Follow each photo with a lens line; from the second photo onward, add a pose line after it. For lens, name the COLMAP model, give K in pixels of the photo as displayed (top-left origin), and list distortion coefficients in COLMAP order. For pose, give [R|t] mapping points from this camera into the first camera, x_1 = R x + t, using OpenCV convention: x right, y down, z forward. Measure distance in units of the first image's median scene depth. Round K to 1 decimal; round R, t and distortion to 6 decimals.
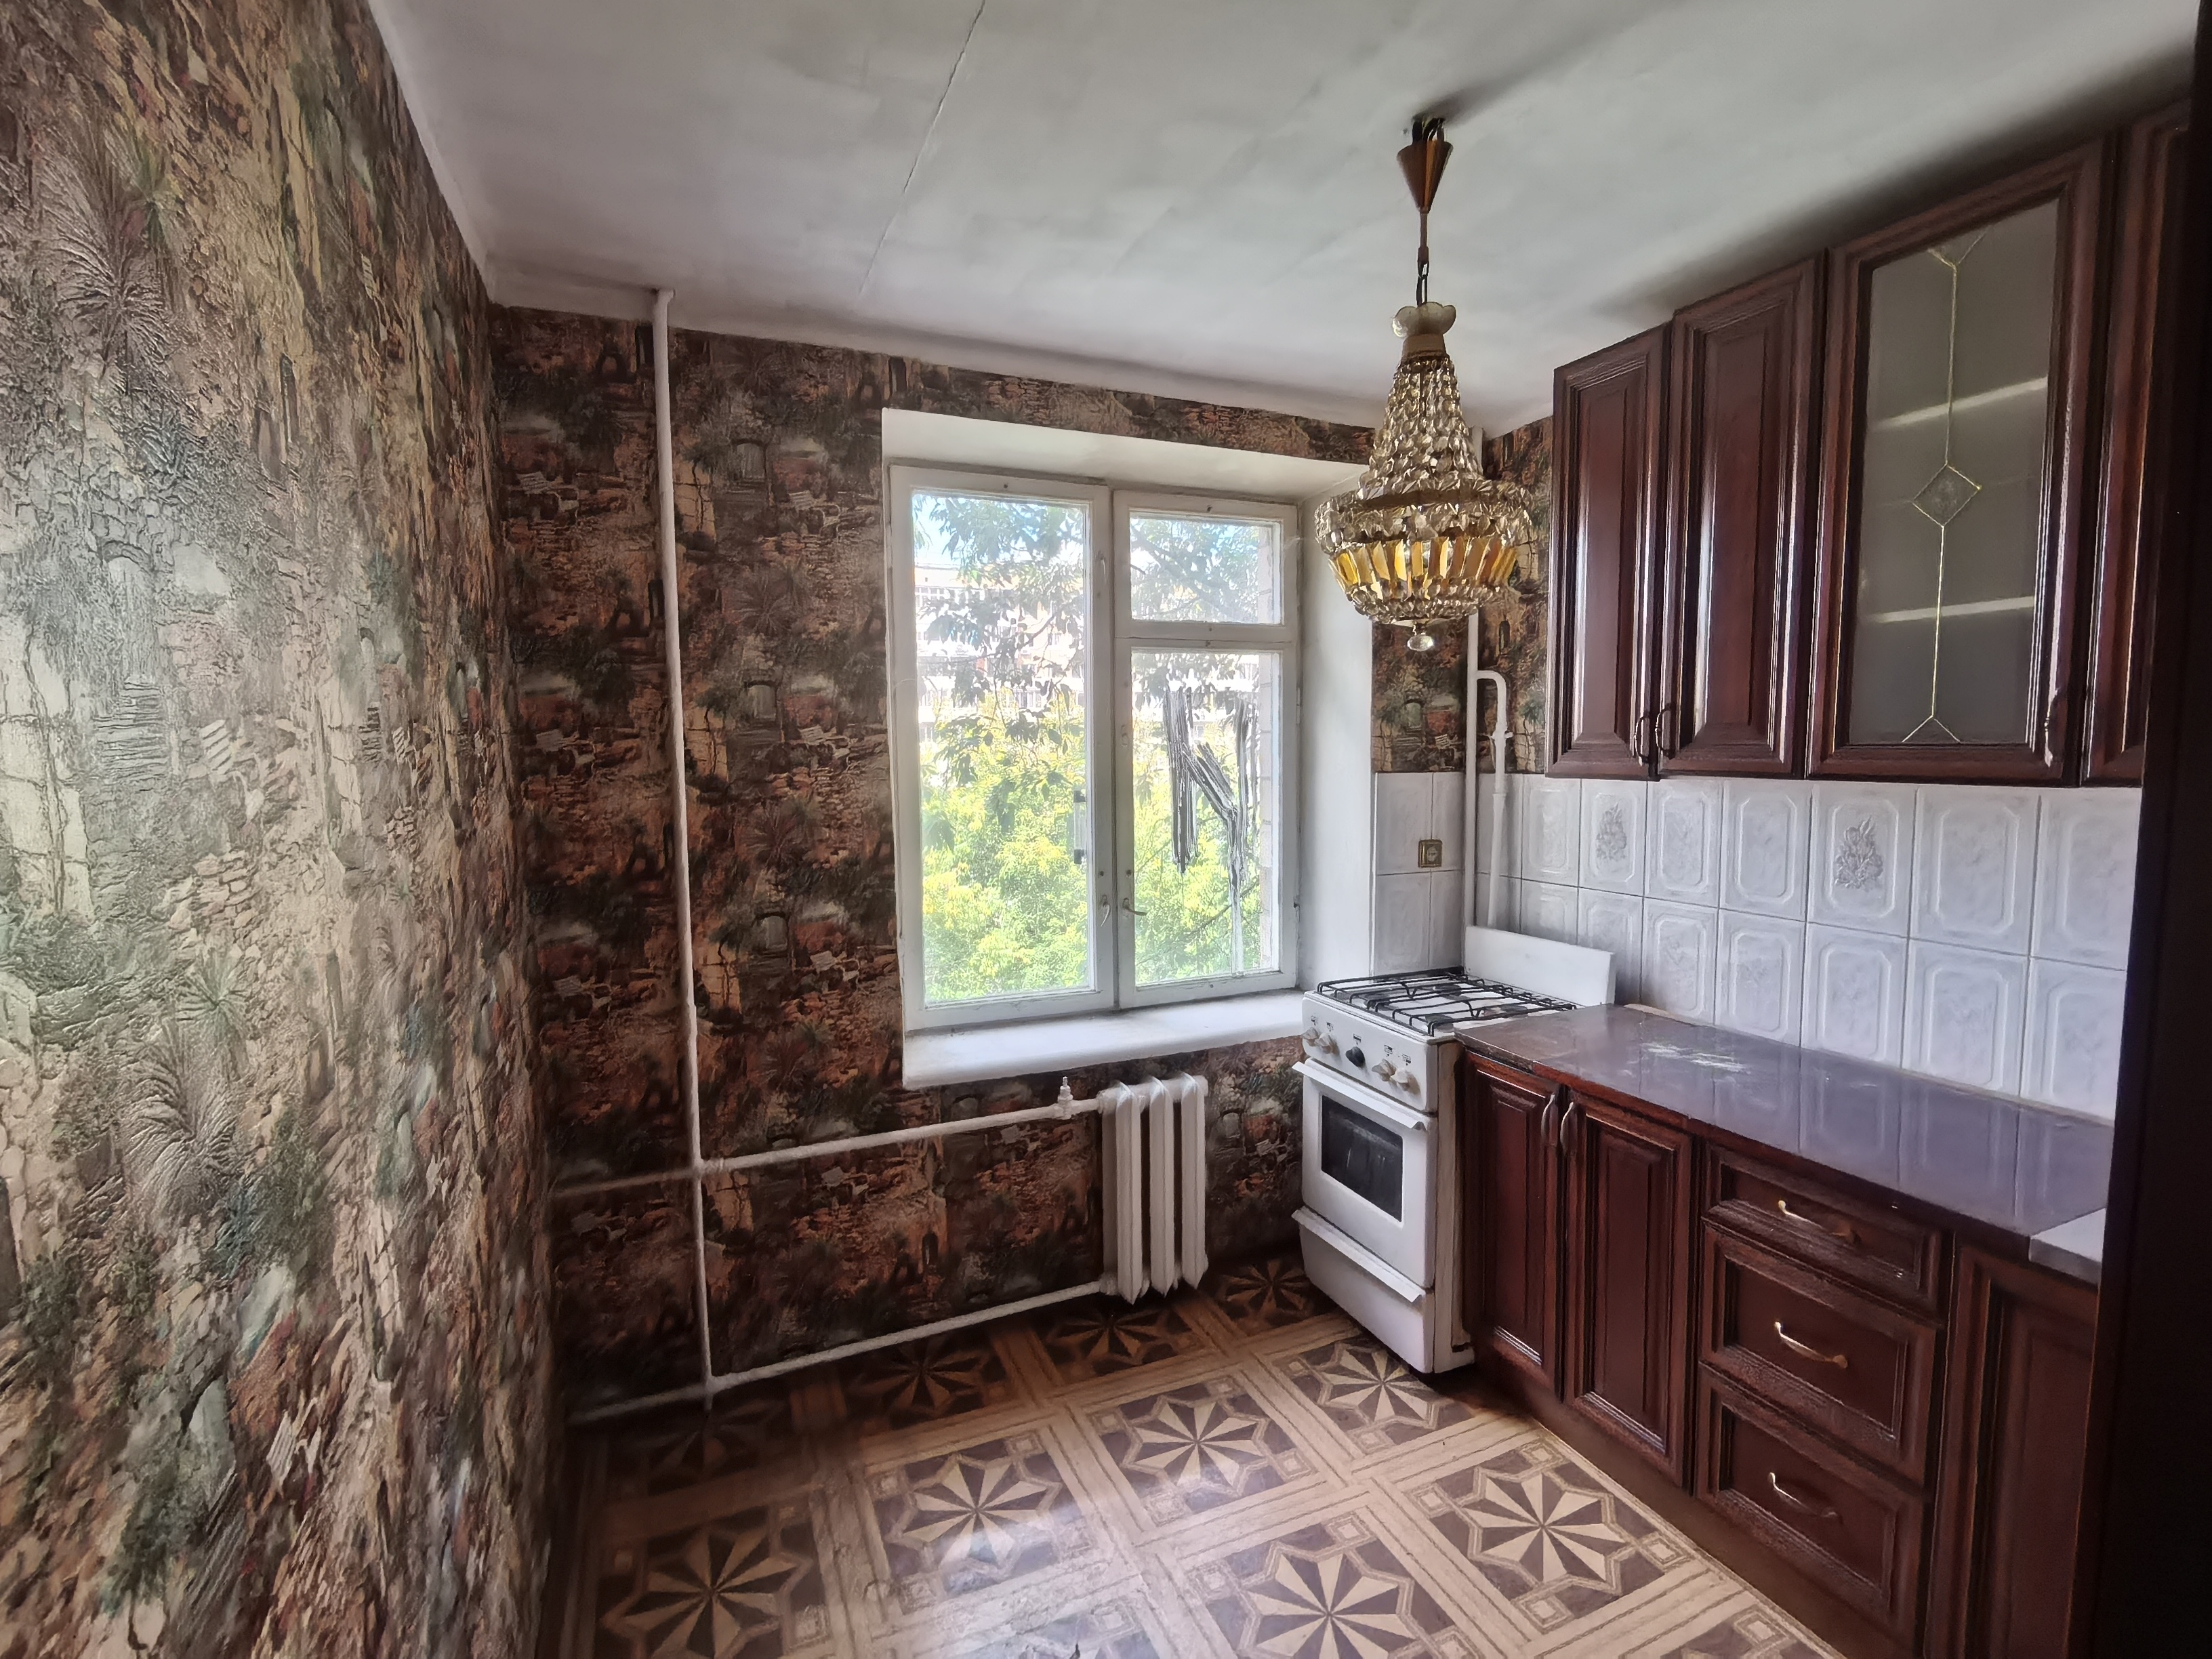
lens RADIAL K [[1034.0, 0, 1109.5], [0, 1034.0, 827.2], [0, 0, 1]] dist [-0.025021, -0.001585]
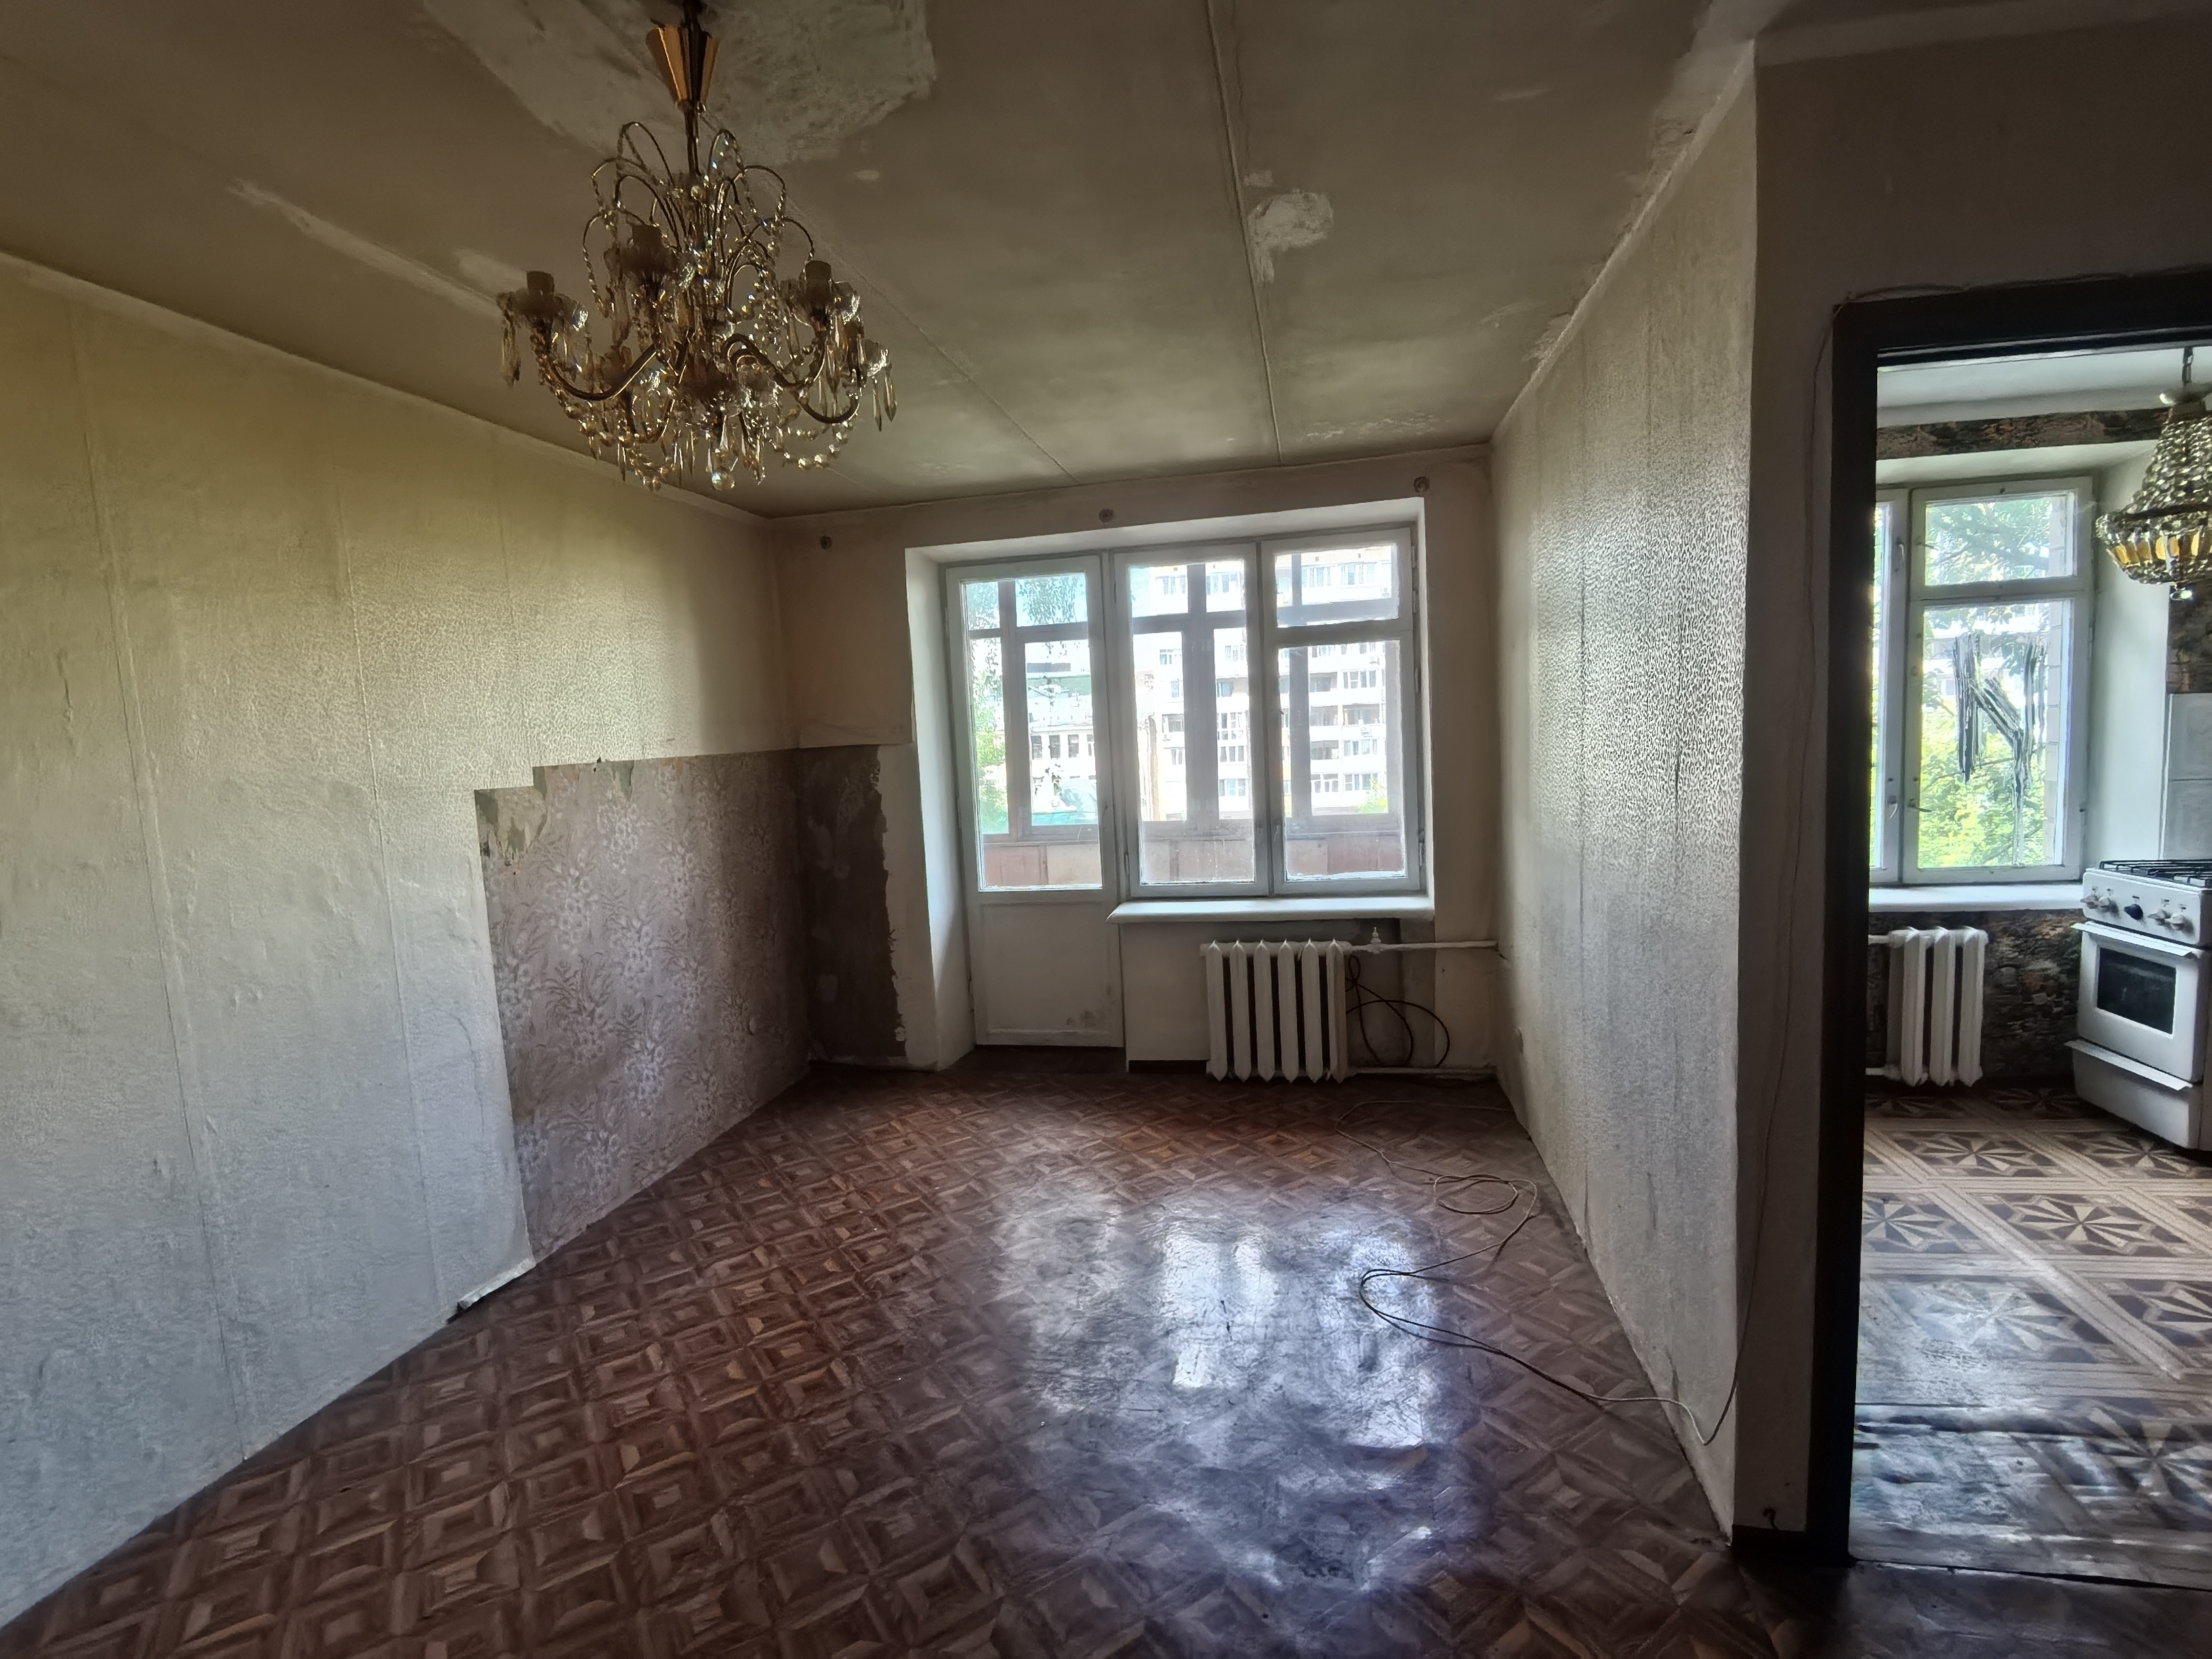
lens RADIAL K [[1034.0, 0, 1115.5], [0, 1034.0, 845.3], [0, 0, 1]] dist [-0.025021, -0.001585]
pose [[0.825590, 0.027256, -0.563611, -0.100224], [-0.005763, 0.999188, 0.039878, 0.090050], [0.564241, -0.029675, 0.825077, -0.709590]]
